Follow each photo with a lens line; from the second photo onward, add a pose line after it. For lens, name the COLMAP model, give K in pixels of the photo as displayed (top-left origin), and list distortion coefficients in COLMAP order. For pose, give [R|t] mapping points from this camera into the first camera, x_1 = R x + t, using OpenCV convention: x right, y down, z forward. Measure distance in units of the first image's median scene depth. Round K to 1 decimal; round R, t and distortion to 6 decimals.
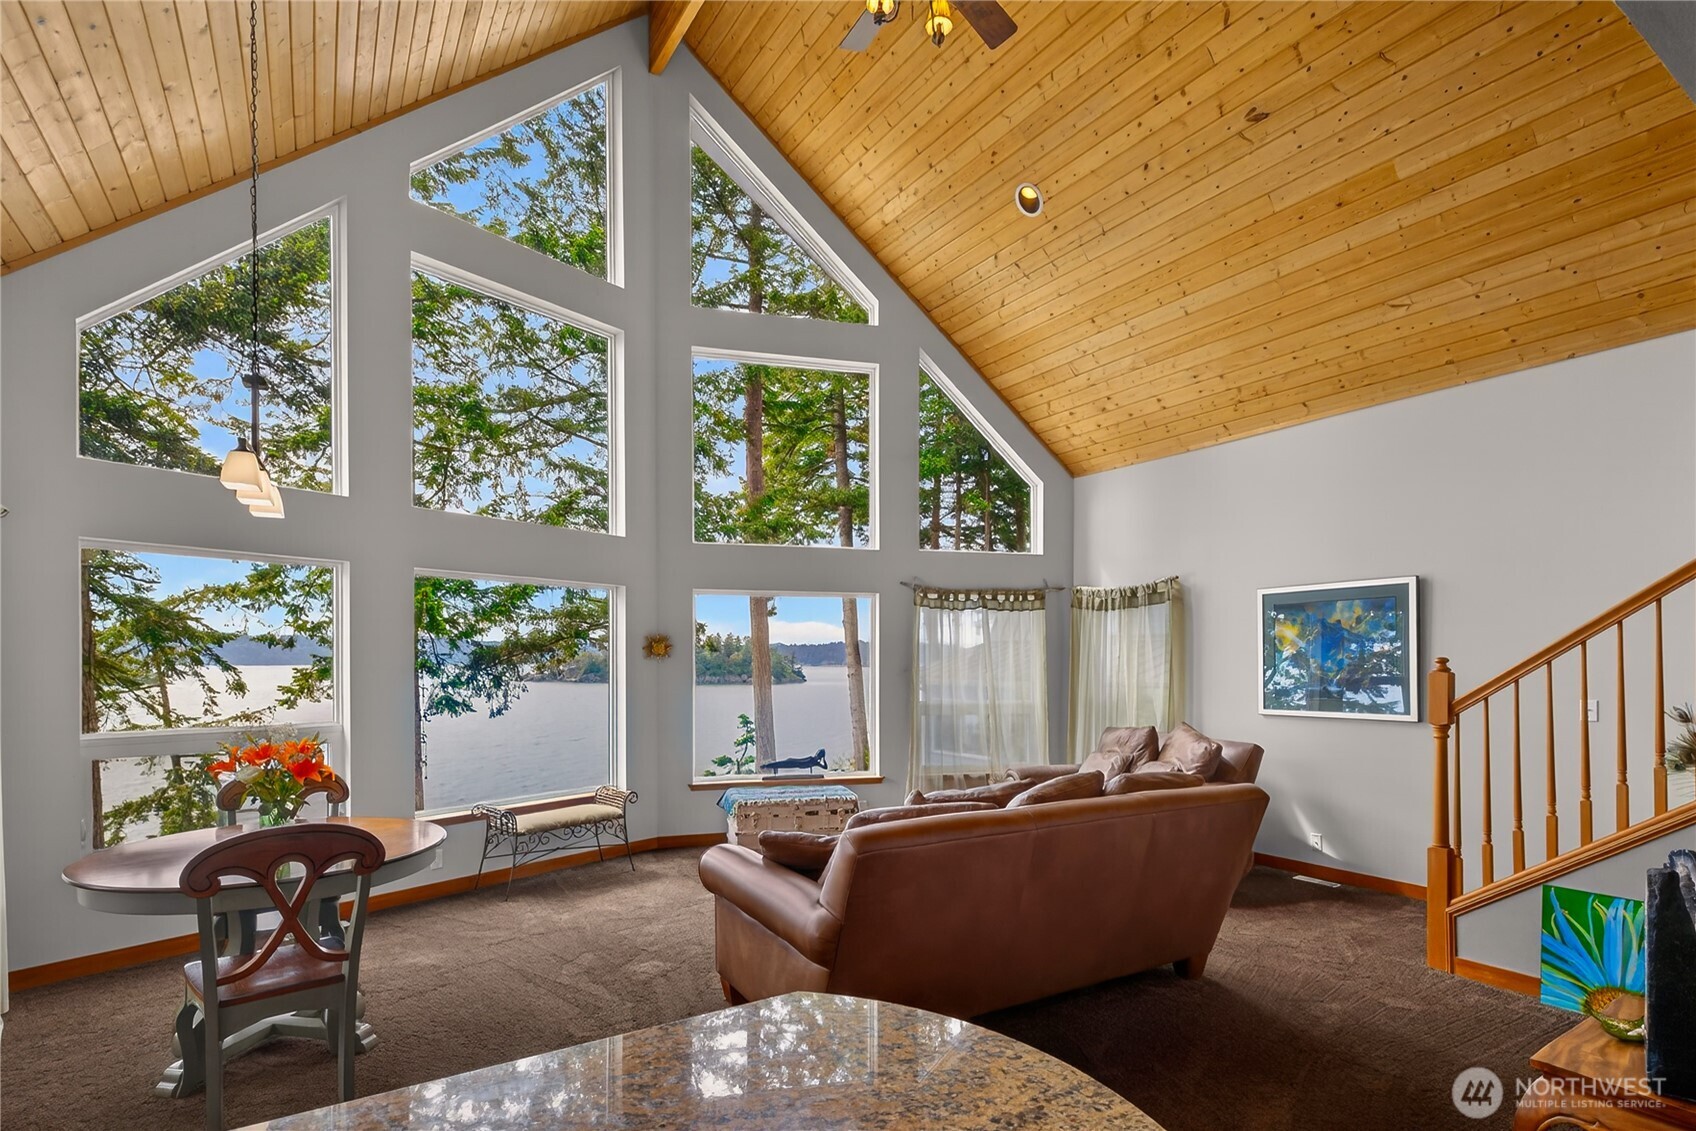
lens RADIAL K [[822.8, 0, 822.7], [0, 822.8, 667.2], [0, 0, 1]] dist [0.014732, -0.000398]
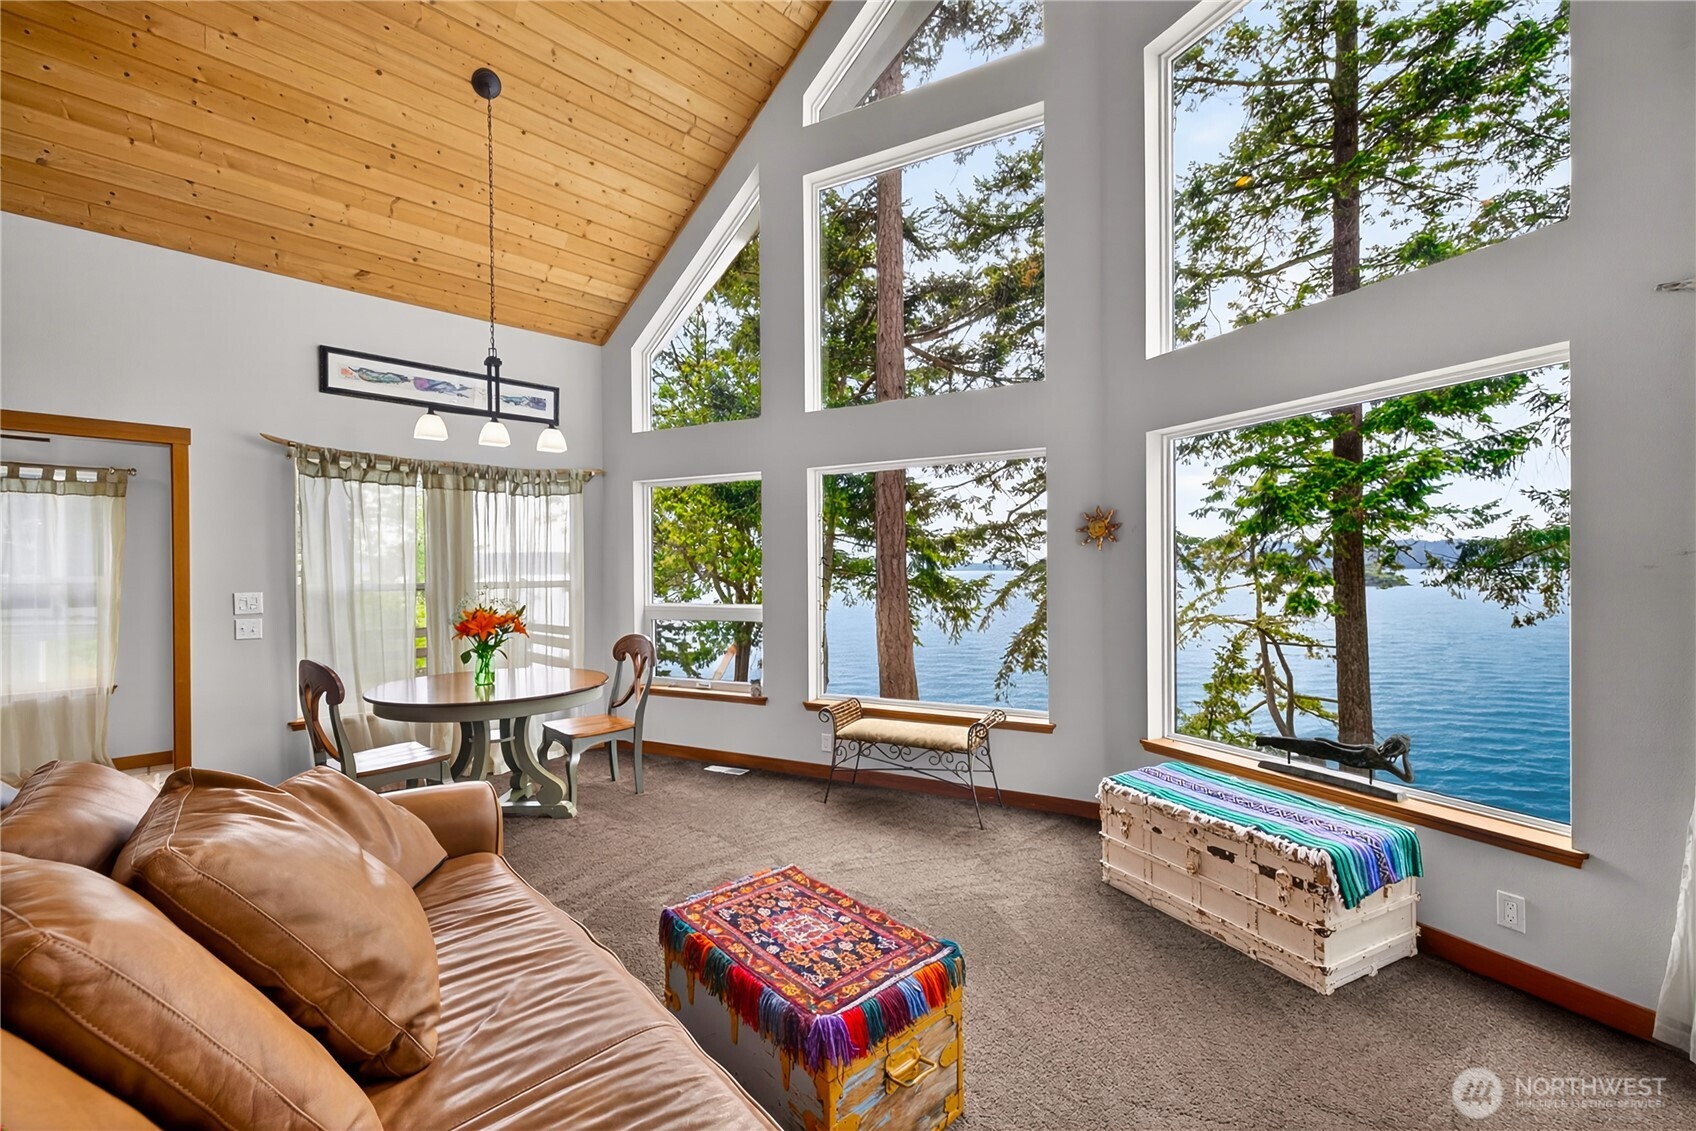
lens RADIAL K [[705.4, 0, 842.1], [0, 705.4, 573.5], [0, 0, 1]] dist [0.006379, -0.000817]
pose [[0.212156, 0.003267, -0.977230, 0.339547], [0.000210, 0.999994, 0.003389, 0.012502], [0.977236, -0.000924, 0.212154, 0.691160]]
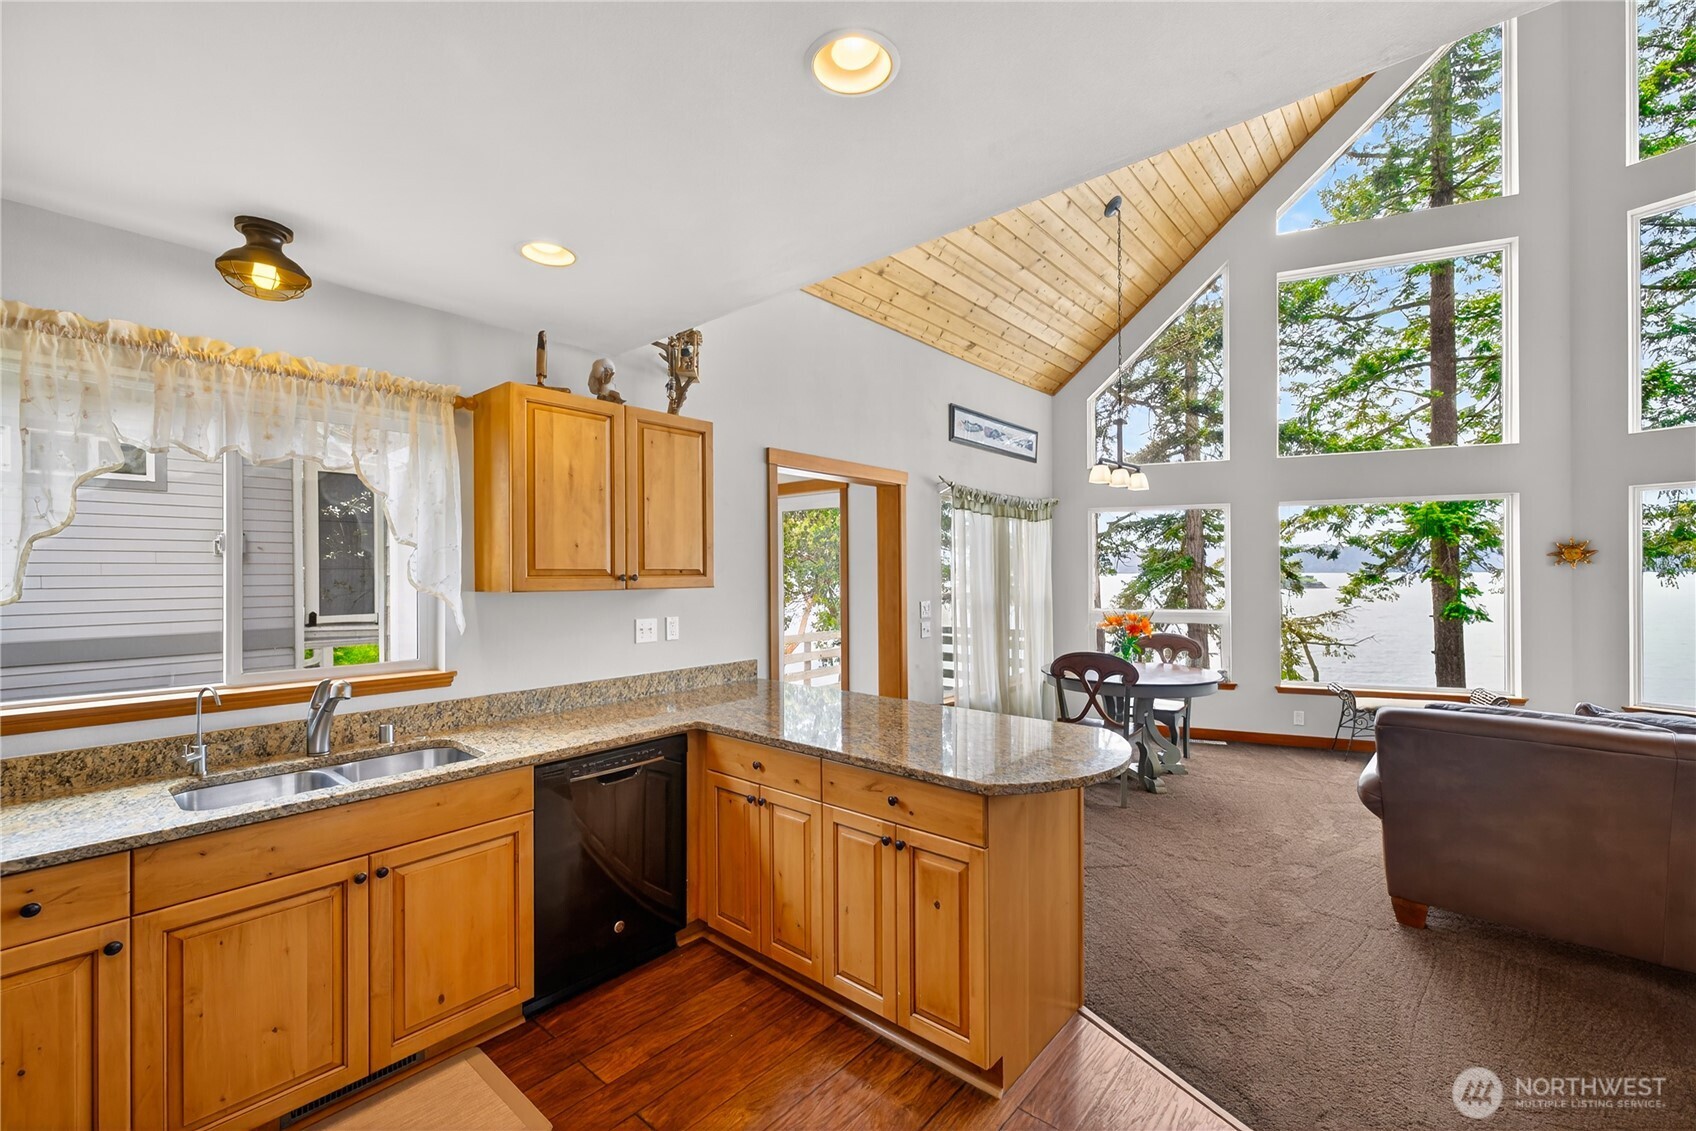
lens RADIAL K [[709.0, 0, 840.7], [0, 709.0, 575.4], [0, 0, 1]] dist [0.009864, -0.000125]
pose [[0.297093, 0.001897, -0.954847, 0.343135], [-0.000975, 0.999998, 0.001683, 0.000755], [0.954848, 0.000431, 0.297095, -0.037986]]
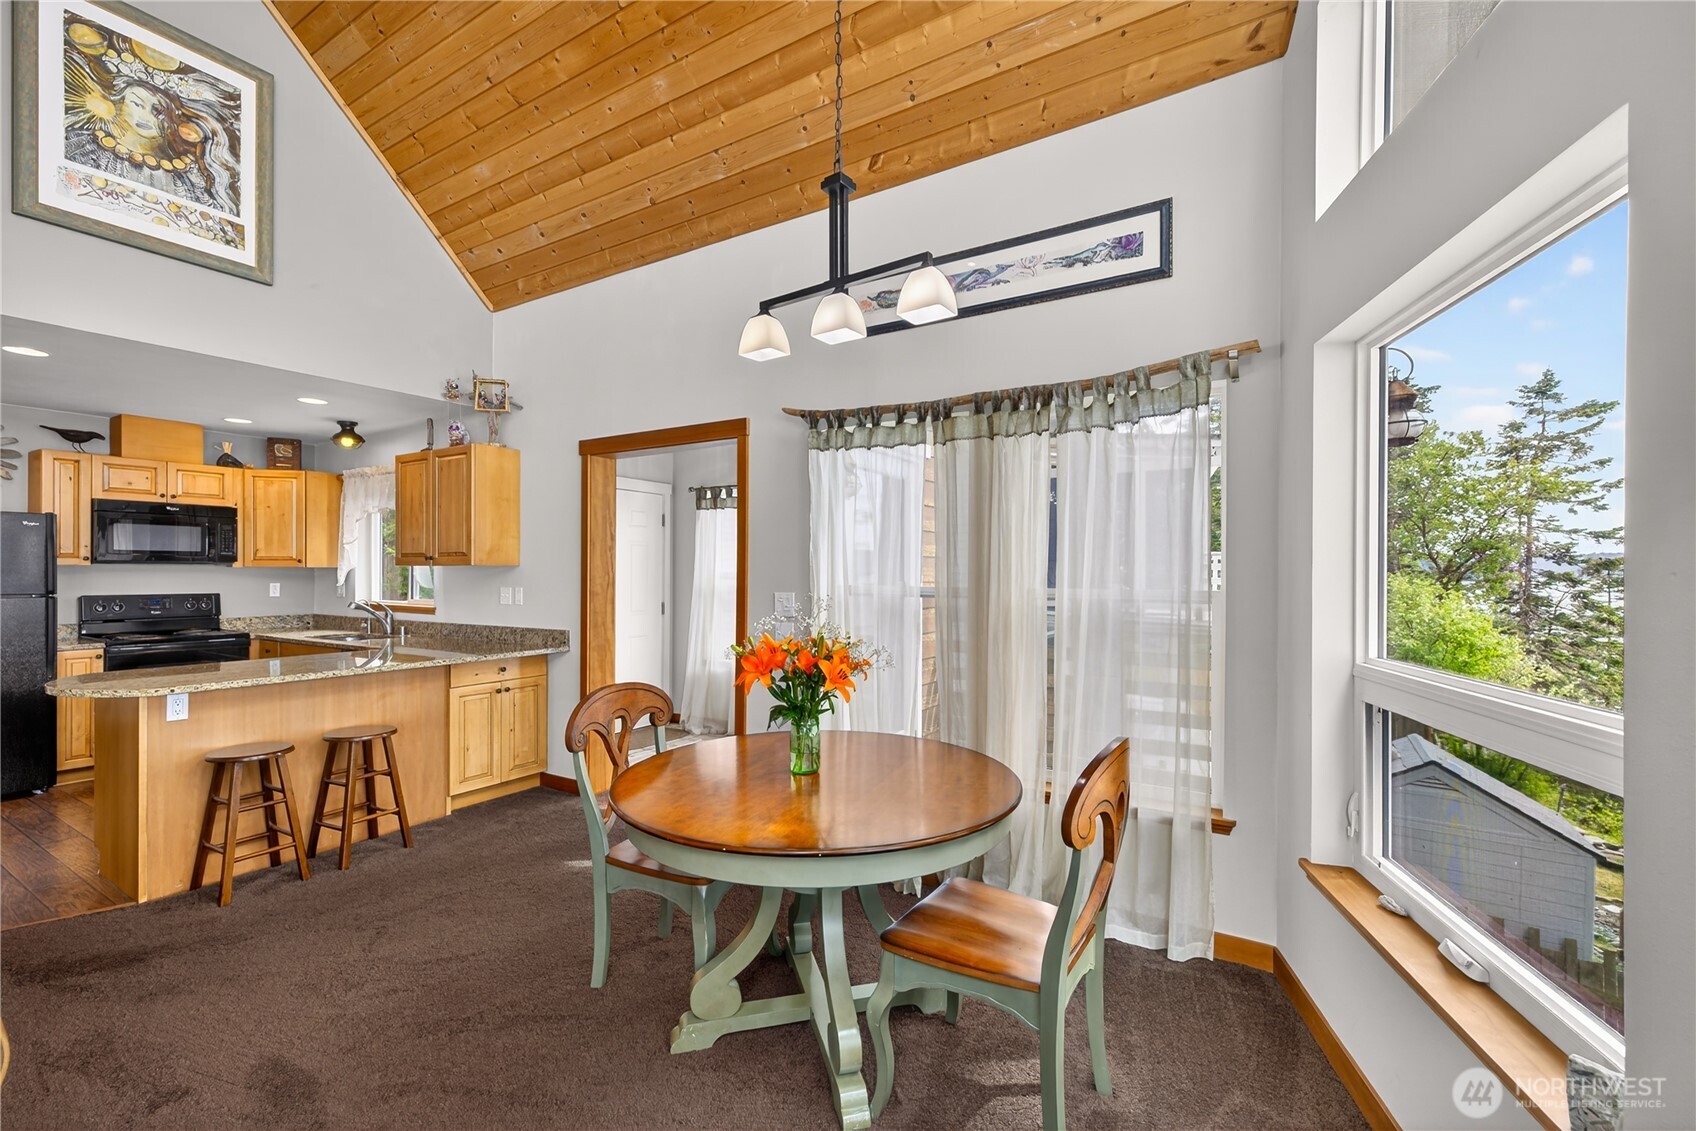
lens RADIAL K [[728.5, 0, 847.8], [0, 728.5, 575.5], [0, 0, 1]] dist [0.008109, -0.000774]
pose [[-0.899775, -0.001111, -0.436352, -0.198932], [-0.005504, 0.999946, 0.008803, 0.012296], [0.436319, 0.010322, -0.899733, 0.845168]]
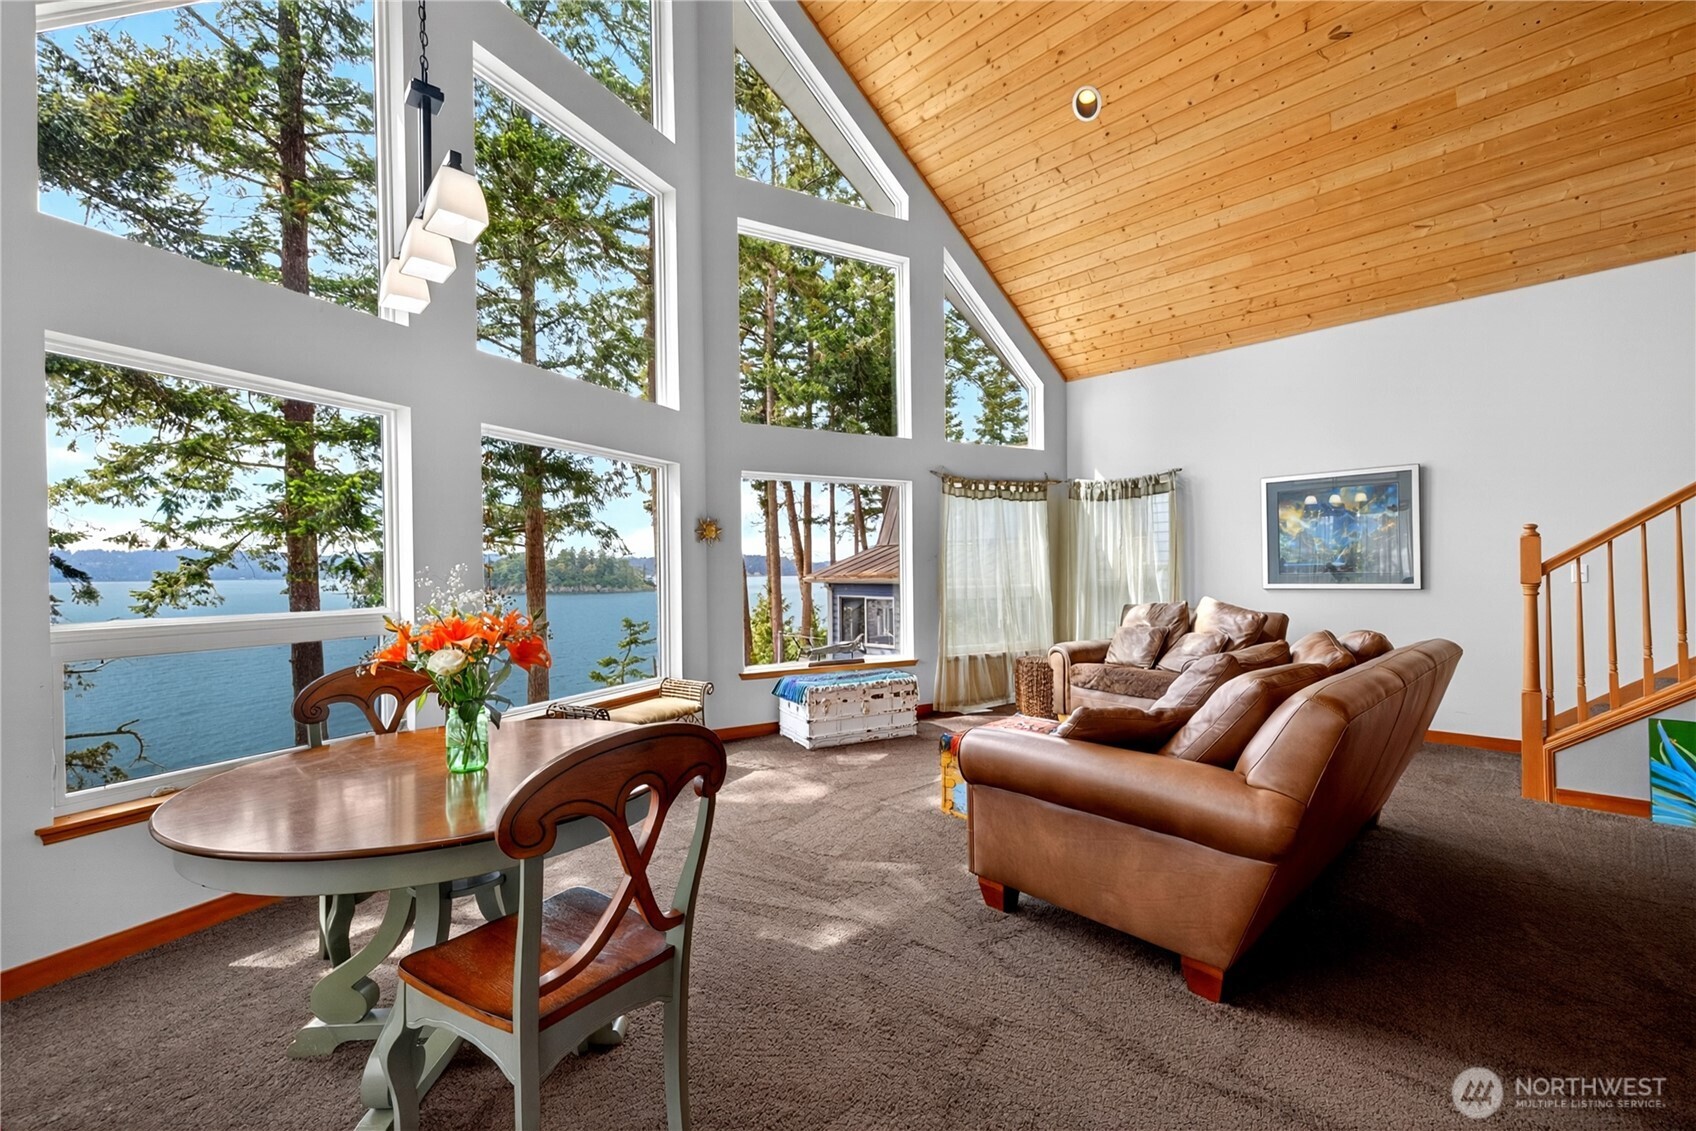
lens RADIAL K [[709.0, 0, 840.7], [0, 709.0, 575.4], [0, 0, 1]] dist [0.009864, -0.000125]
pose [[0.971370, -0.011298, 0.237304, -0.255442], [0.011781, 0.999930, -0.000616, 0.030963], [-0.237281, 0.003394, 0.971435, 0.177217]]
